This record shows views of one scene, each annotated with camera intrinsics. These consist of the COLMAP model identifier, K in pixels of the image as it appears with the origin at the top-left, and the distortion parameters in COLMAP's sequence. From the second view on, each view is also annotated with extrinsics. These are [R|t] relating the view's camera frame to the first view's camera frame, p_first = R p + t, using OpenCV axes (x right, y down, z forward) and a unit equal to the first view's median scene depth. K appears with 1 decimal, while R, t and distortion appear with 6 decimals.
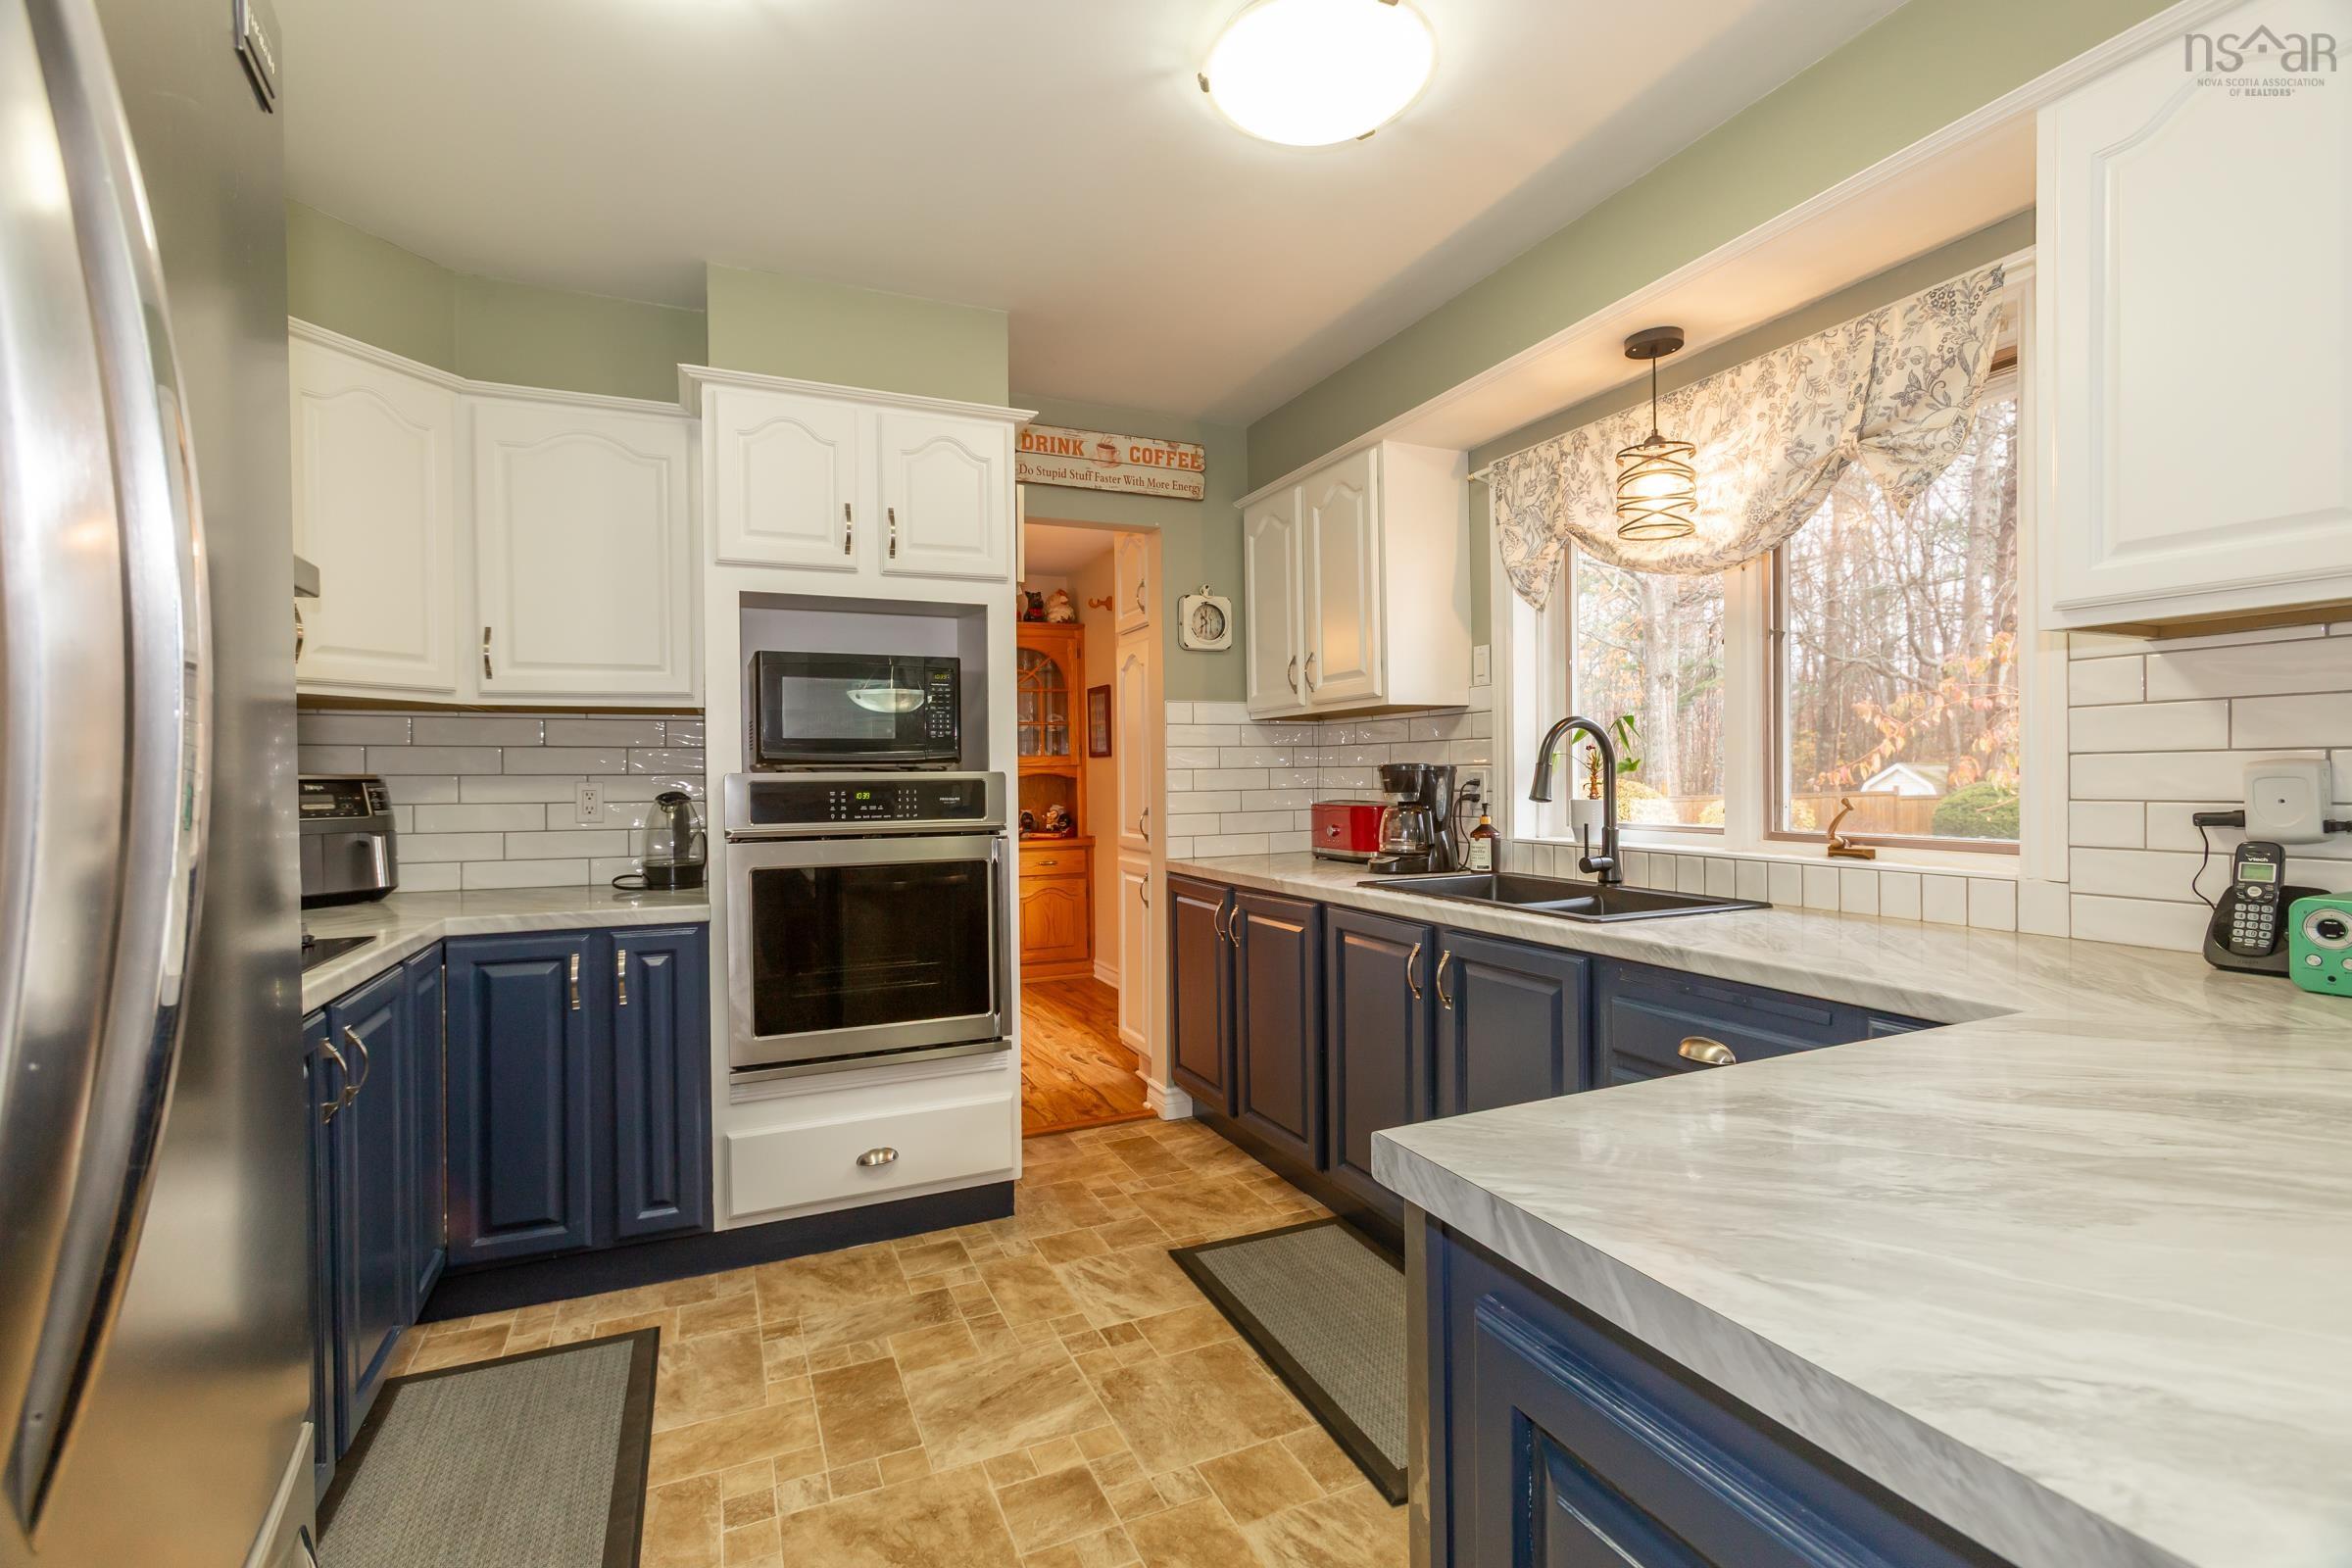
lens RADIAL K [[1049.2, 0, 1173.9], [0, 1049.2, 780.5], [0, 0, 1]] dist [-0.017391, 0.011456]
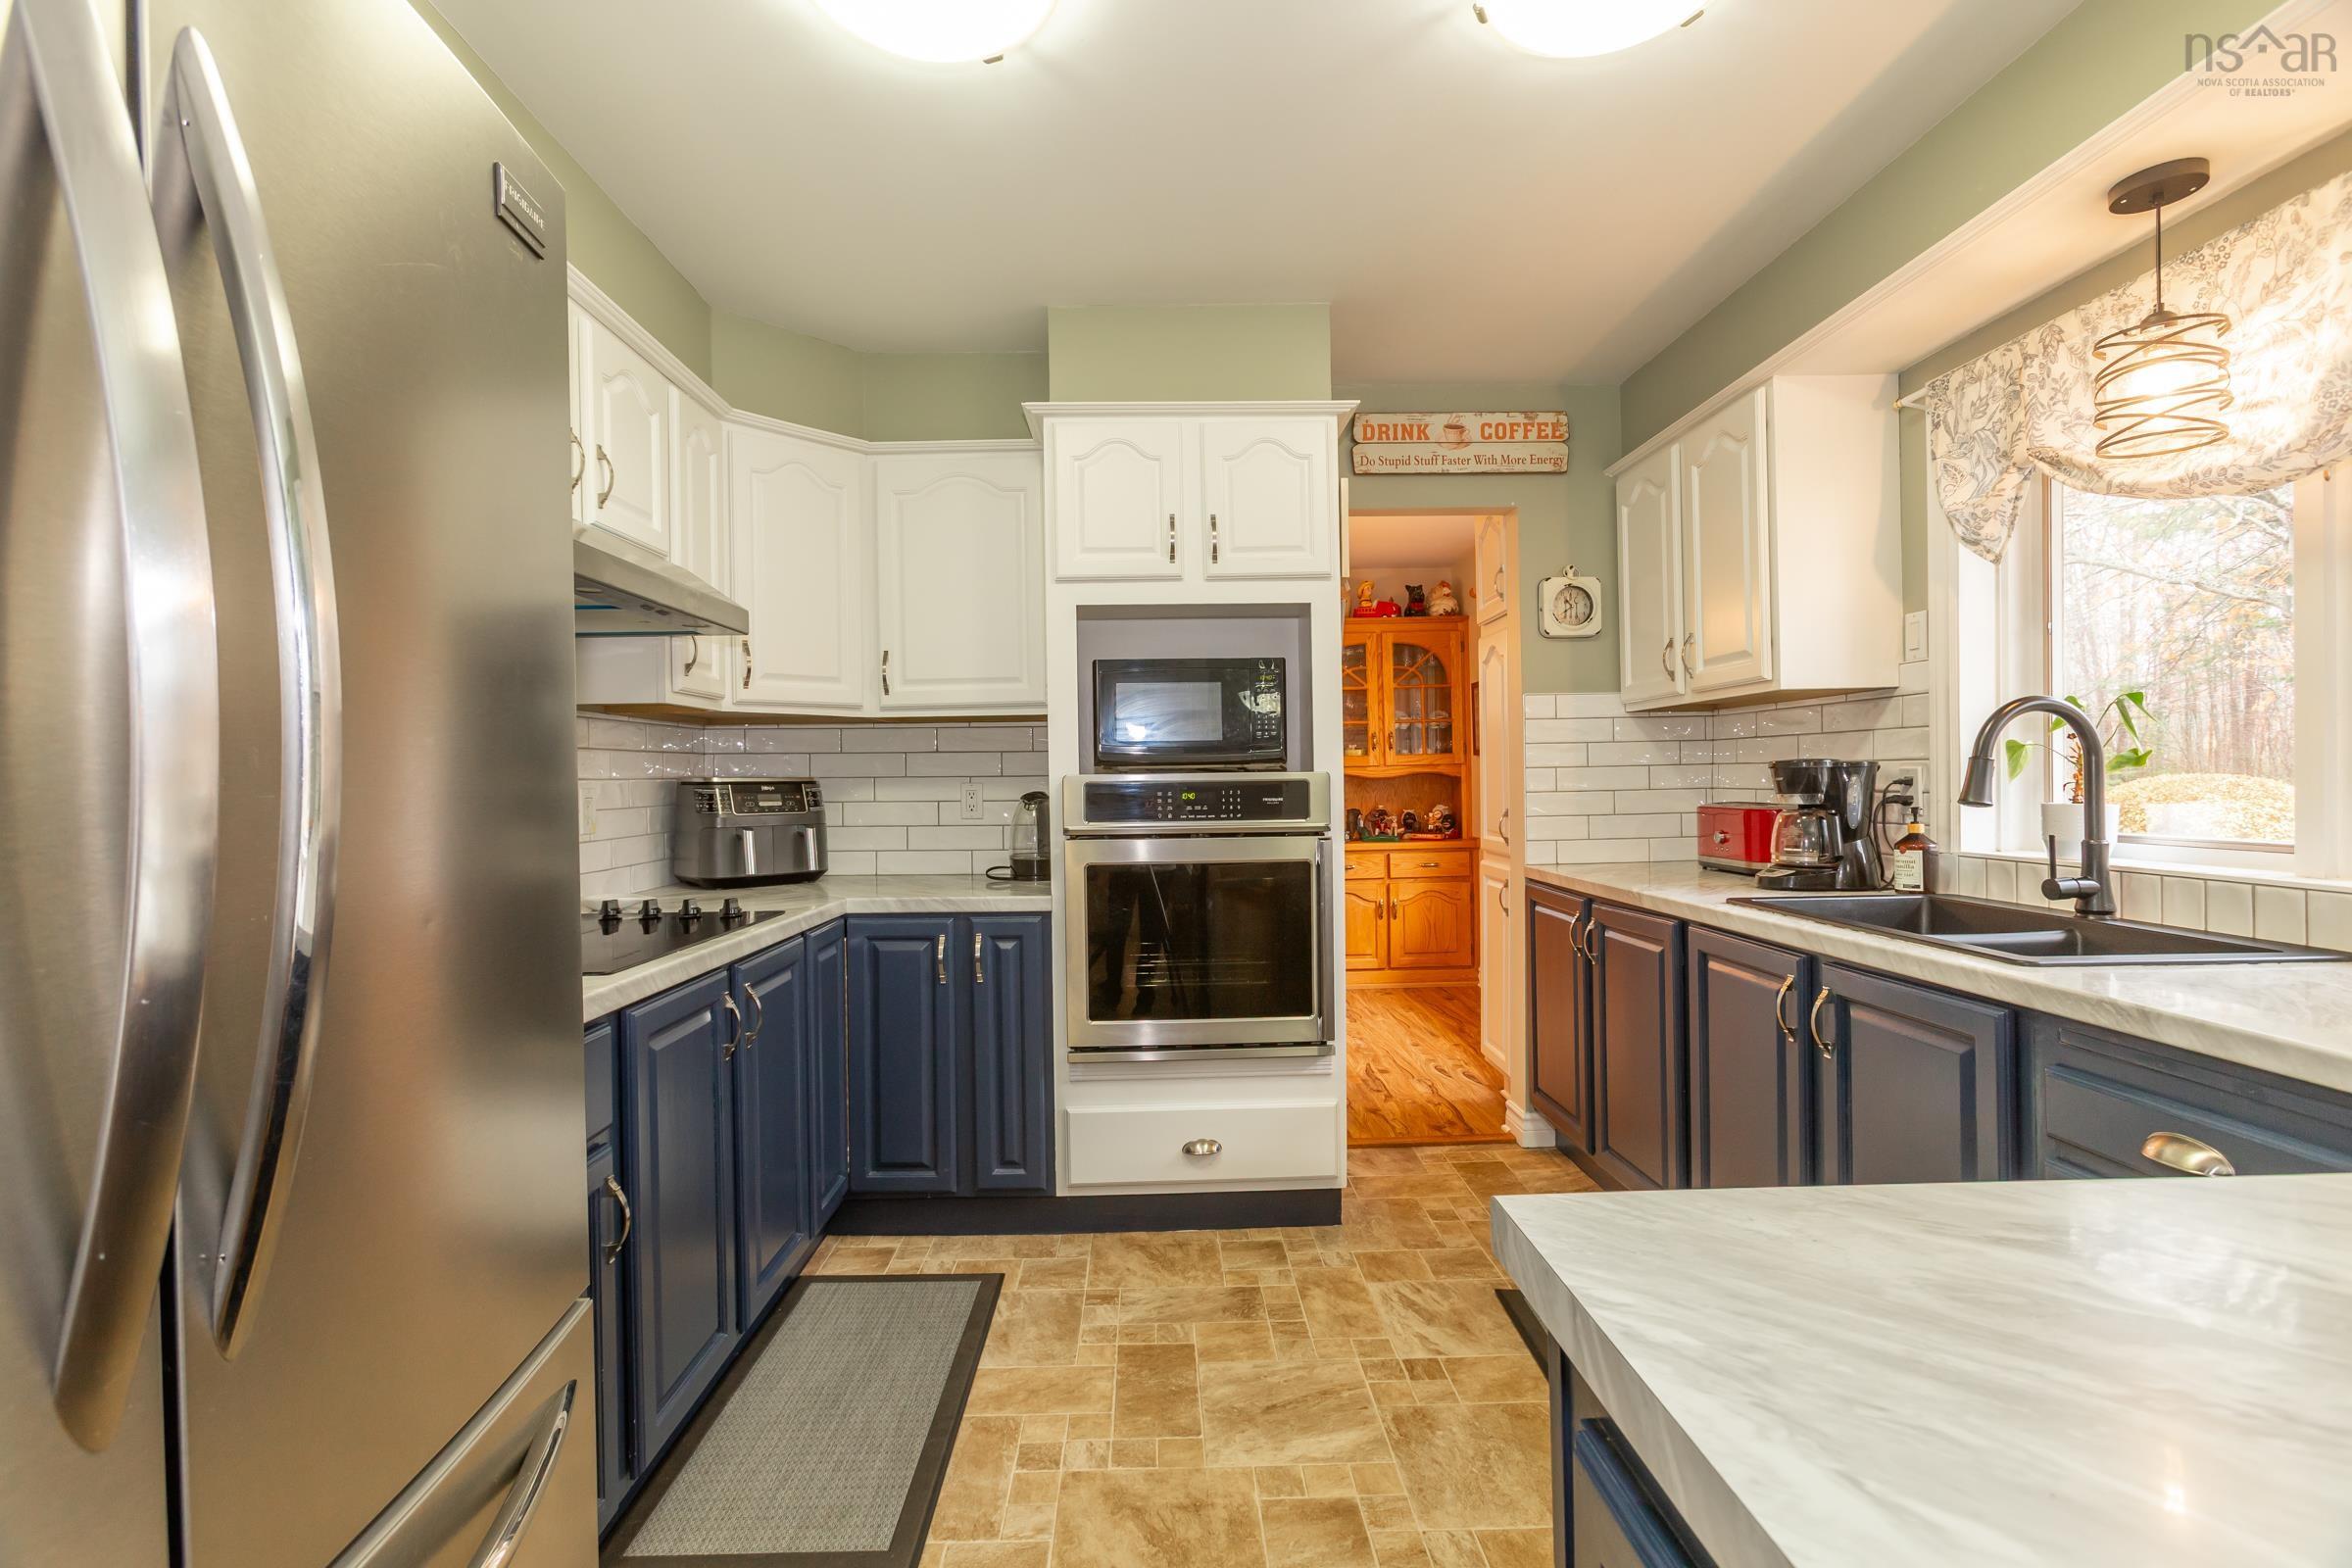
lens RADIAL K [[1049.2, 0, 1171.8], [0, 1049.2, 782.5], [0, 0, 1]] dist [-0.017391, 0.011456]
pose [[0.920523, -0.001912, -0.390685, 0.095049], [0.002746, 0.999995, 0.001576, -0.000406], [0.390680, -0.002524, 0.920523, 0.041313]]
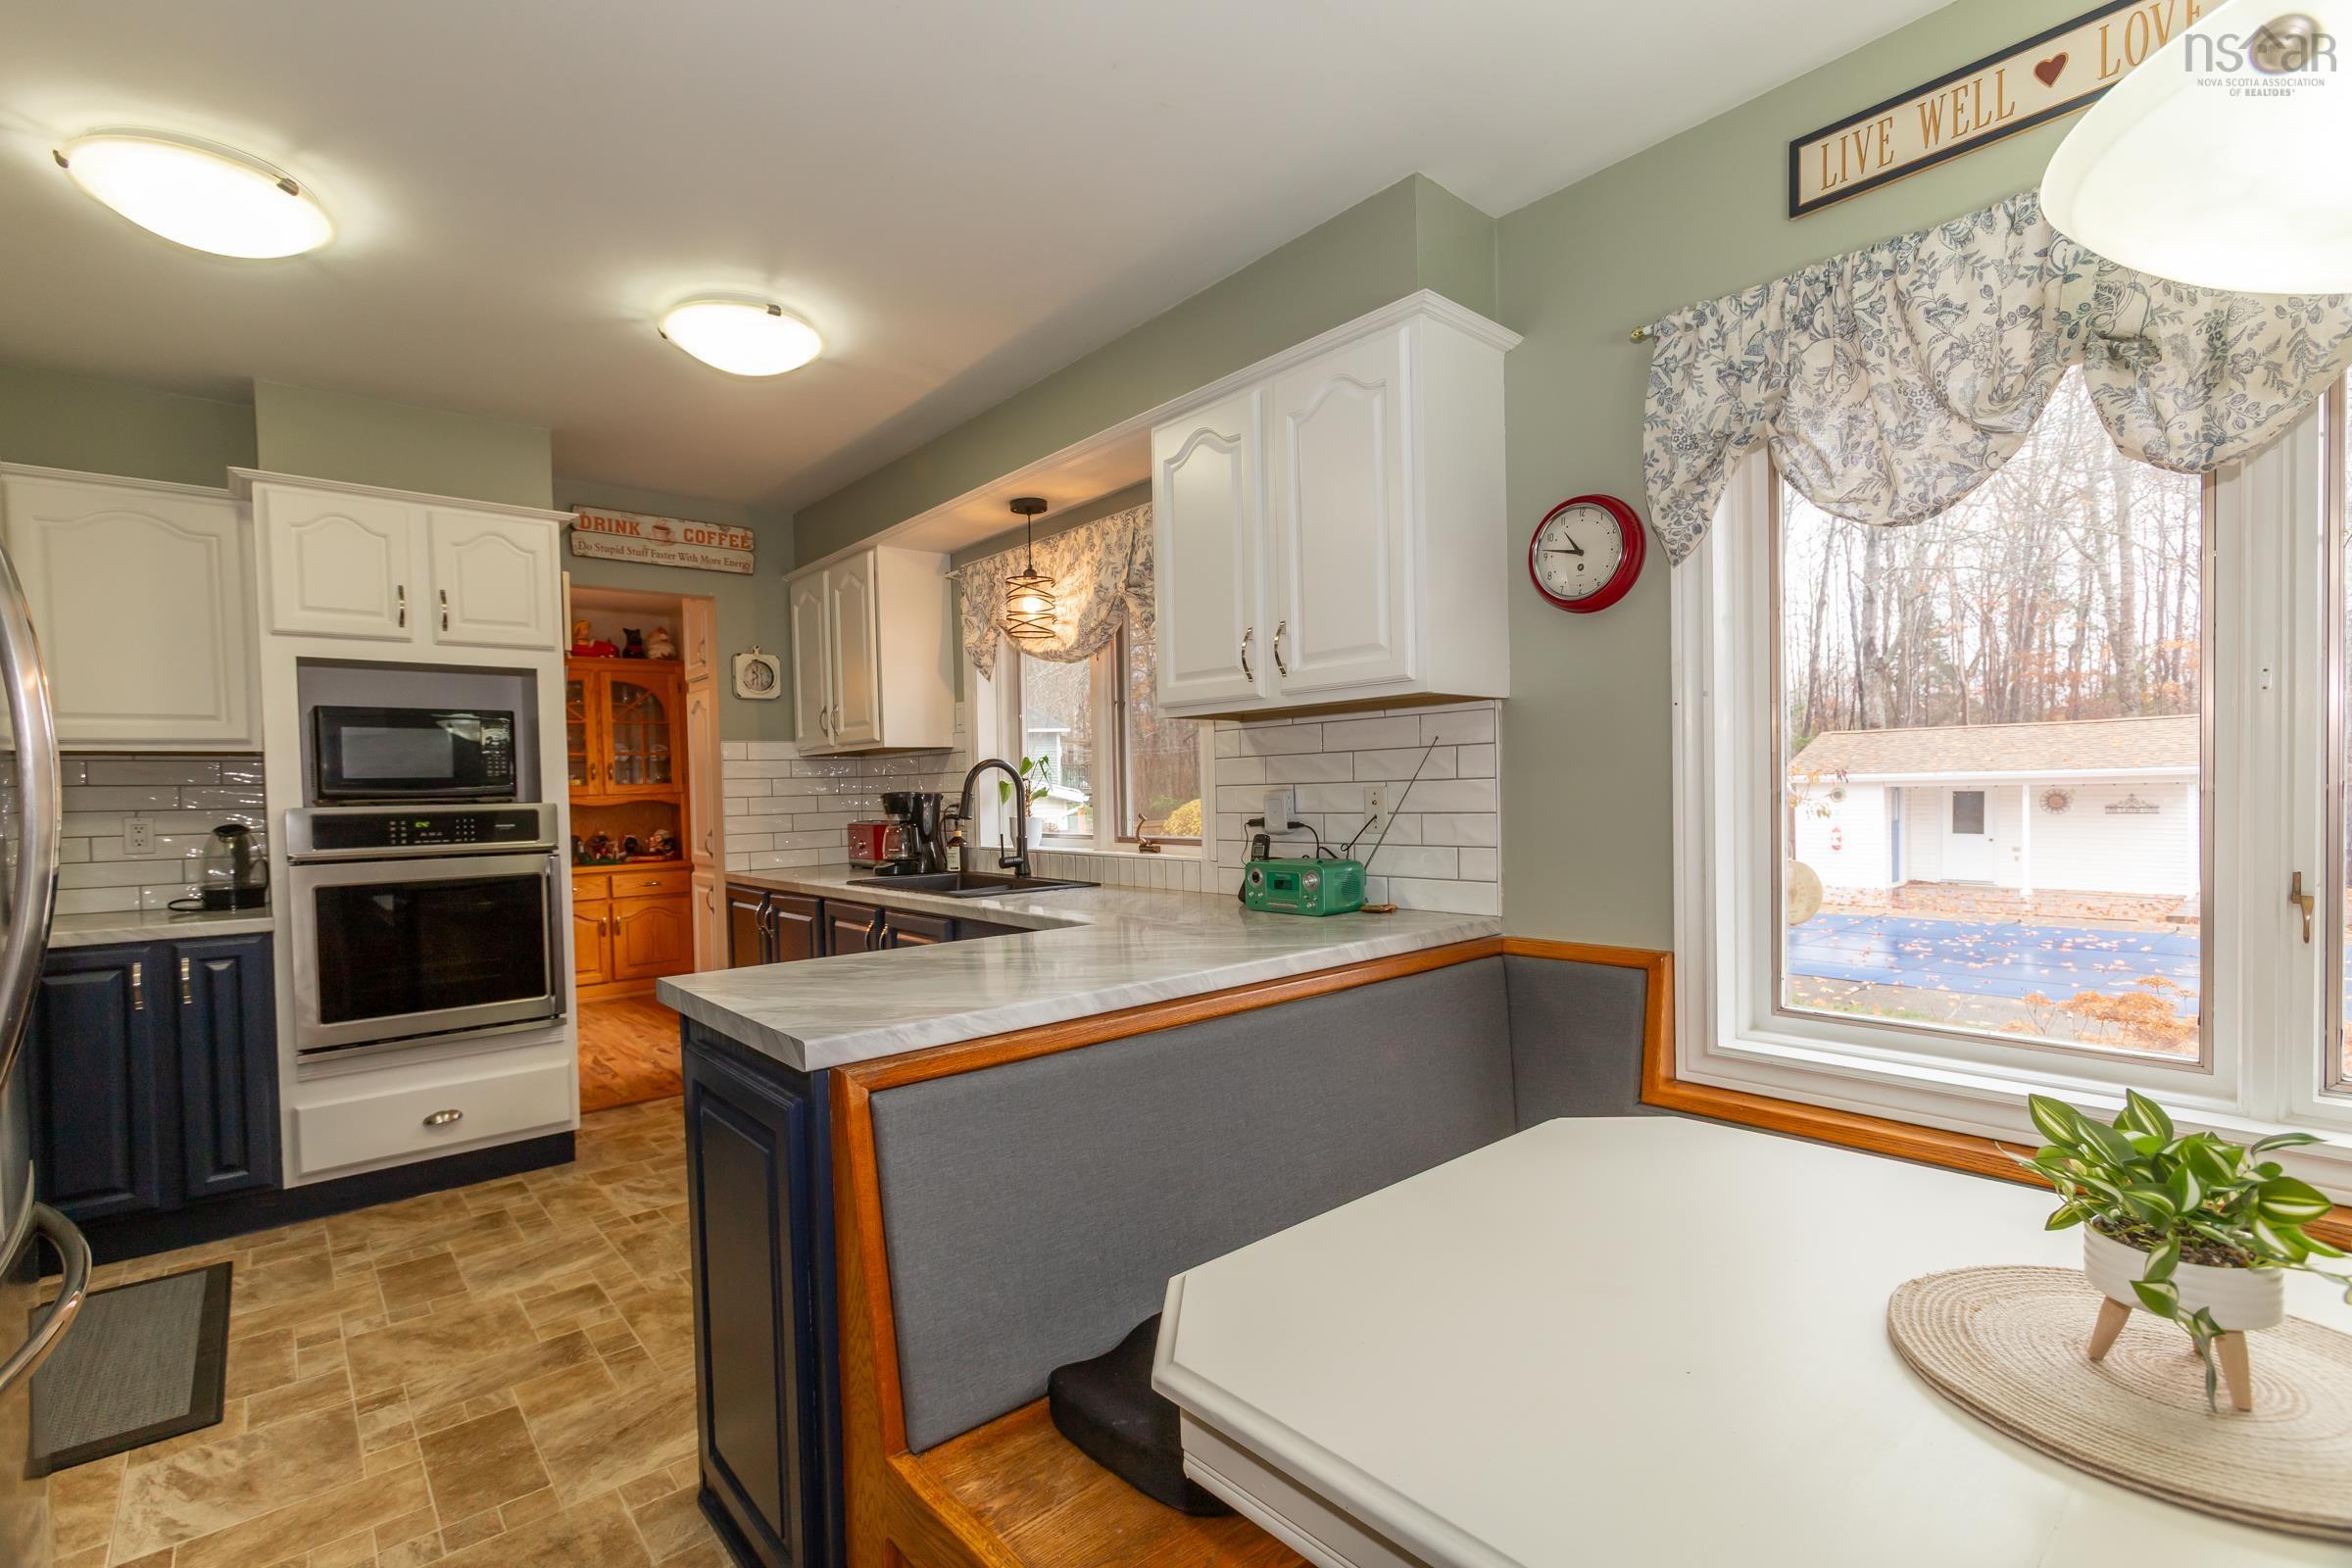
lens RADIAL K [[1049.2, 0, 1166.4], [0, 1049.2, 818.5], [0, 0, 1]] dist [-0.017391, 0.011456]
pose [[0.957787, -0.017961, 0.286918, 0.191239], [0.013326, 0.999747, 0.018099, -0.002668], [-0.287170, -0.013511, 0.957784, -0.426980]]
